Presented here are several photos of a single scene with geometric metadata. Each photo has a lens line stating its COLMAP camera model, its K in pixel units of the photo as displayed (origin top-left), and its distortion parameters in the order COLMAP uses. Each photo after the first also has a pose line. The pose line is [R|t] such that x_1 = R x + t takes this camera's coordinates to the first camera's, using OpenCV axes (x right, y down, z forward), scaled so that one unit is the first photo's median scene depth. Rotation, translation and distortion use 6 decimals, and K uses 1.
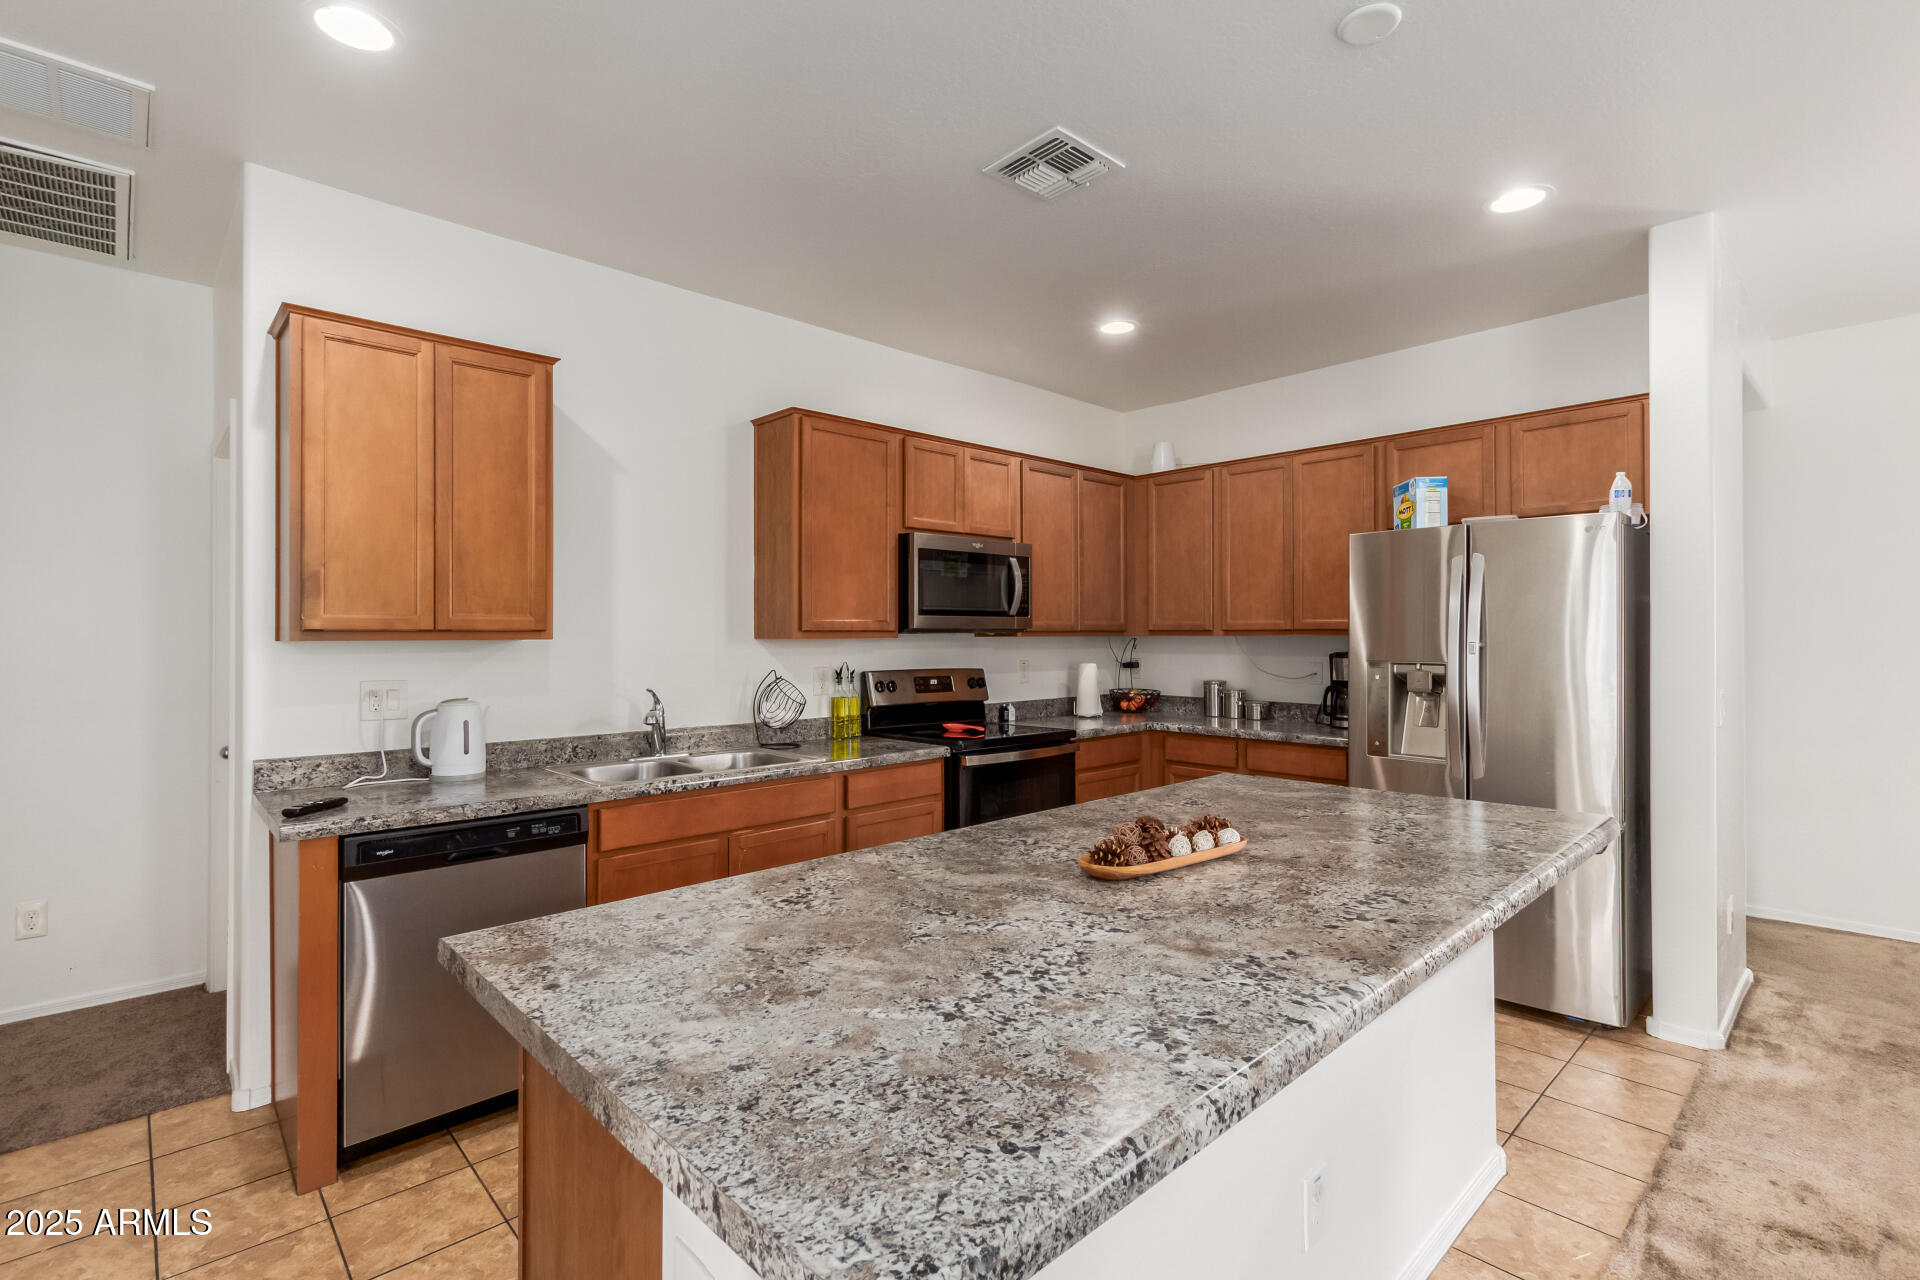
lens RADIAL K [[884.4, 0, 960.3], [0, 884.4, 636.8], [0, 0, 1]] dist [-0.016540, 0.000174]
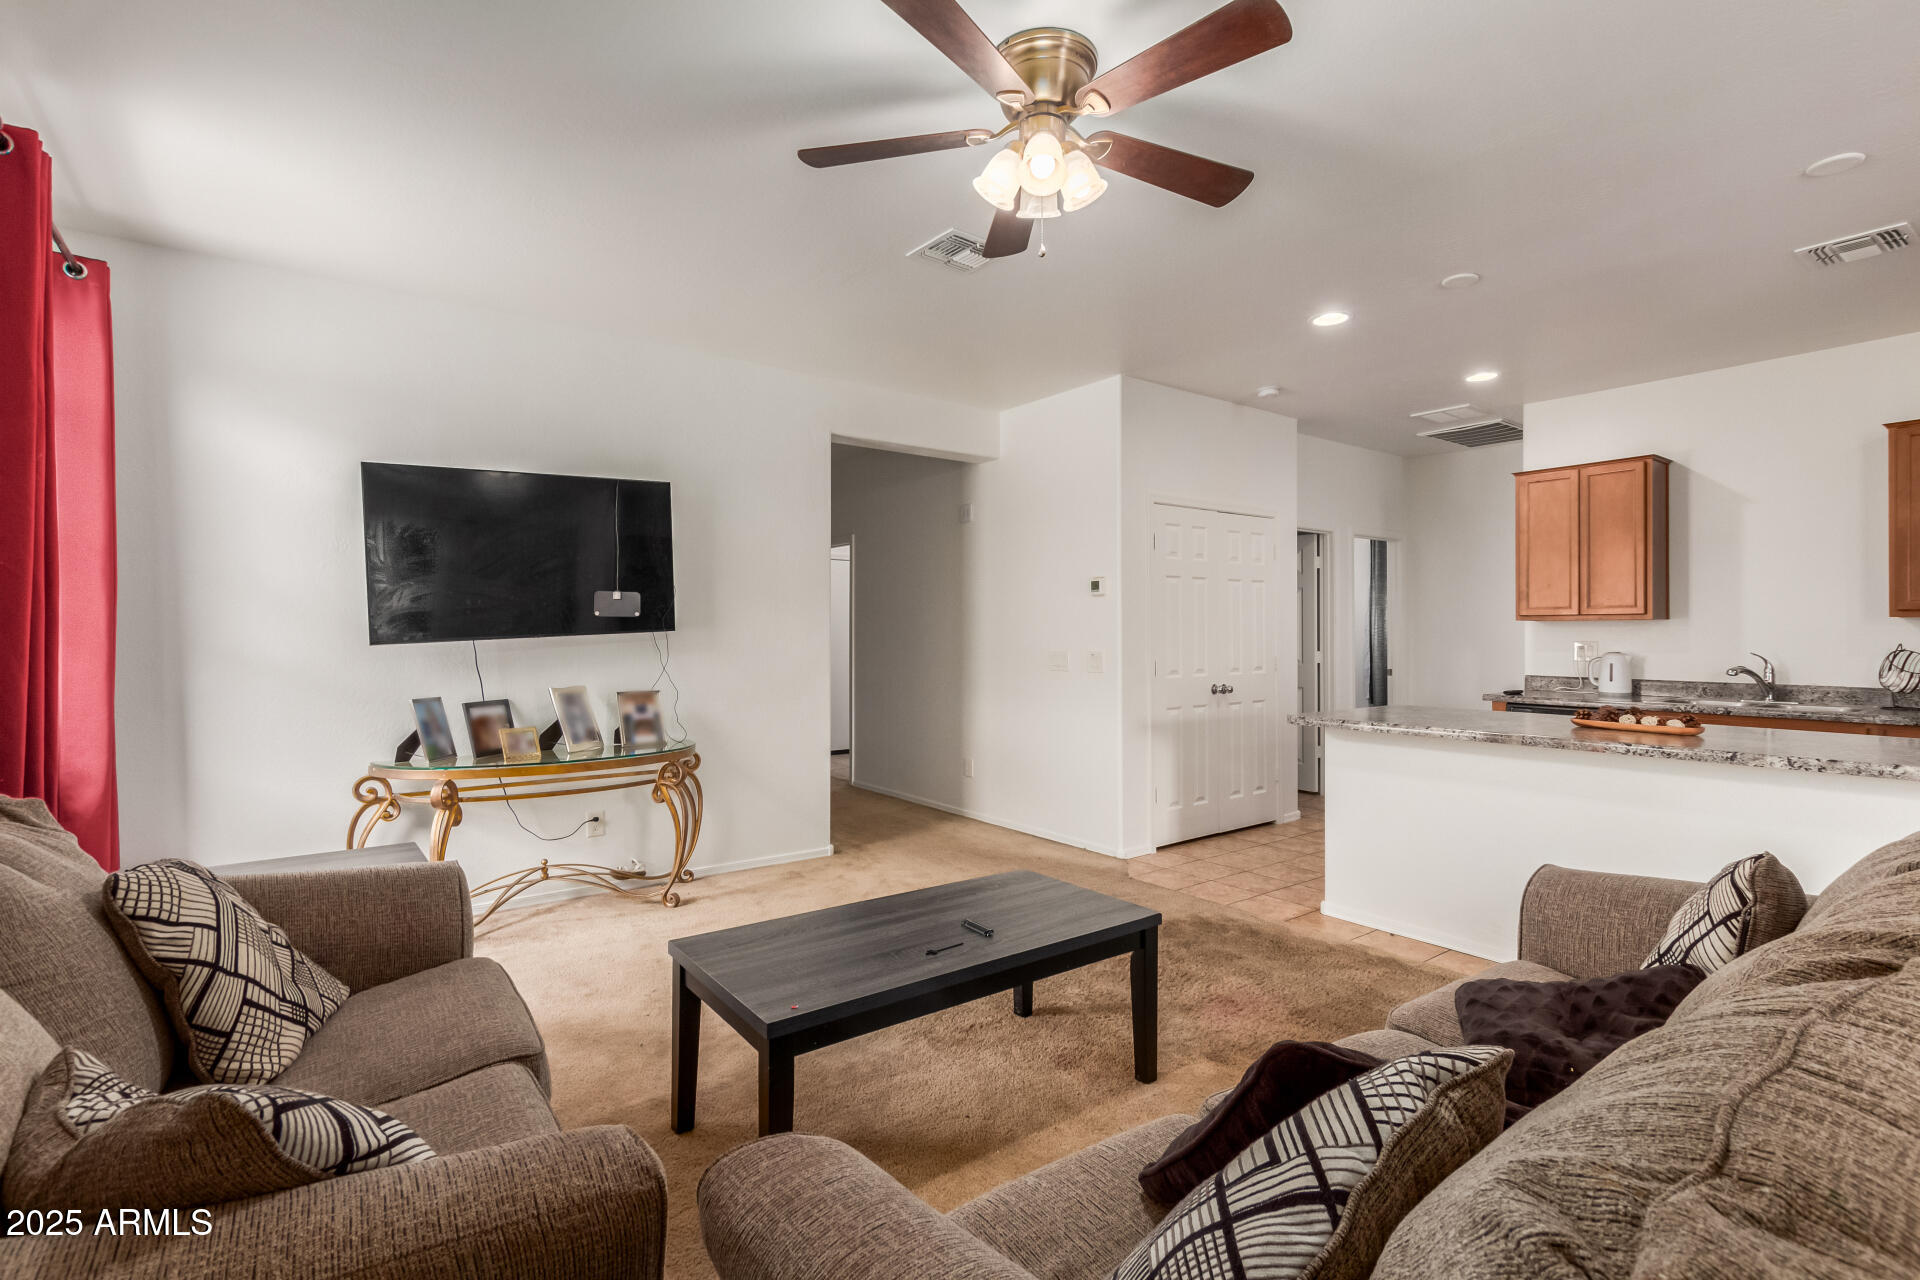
lens RADIAL K [[884.4, 0, 960.1], [0, 884.4, 633.4], [0, 0, 1]] dist [-0.016540, 0.000174]
pose [[-0.119463, 0.004987, -0.992826, 1.262542], [0.003624, 0.999983, 0.004587, 0.016452], [0.992832, -0.003050, -0.119479, -0.116472]]
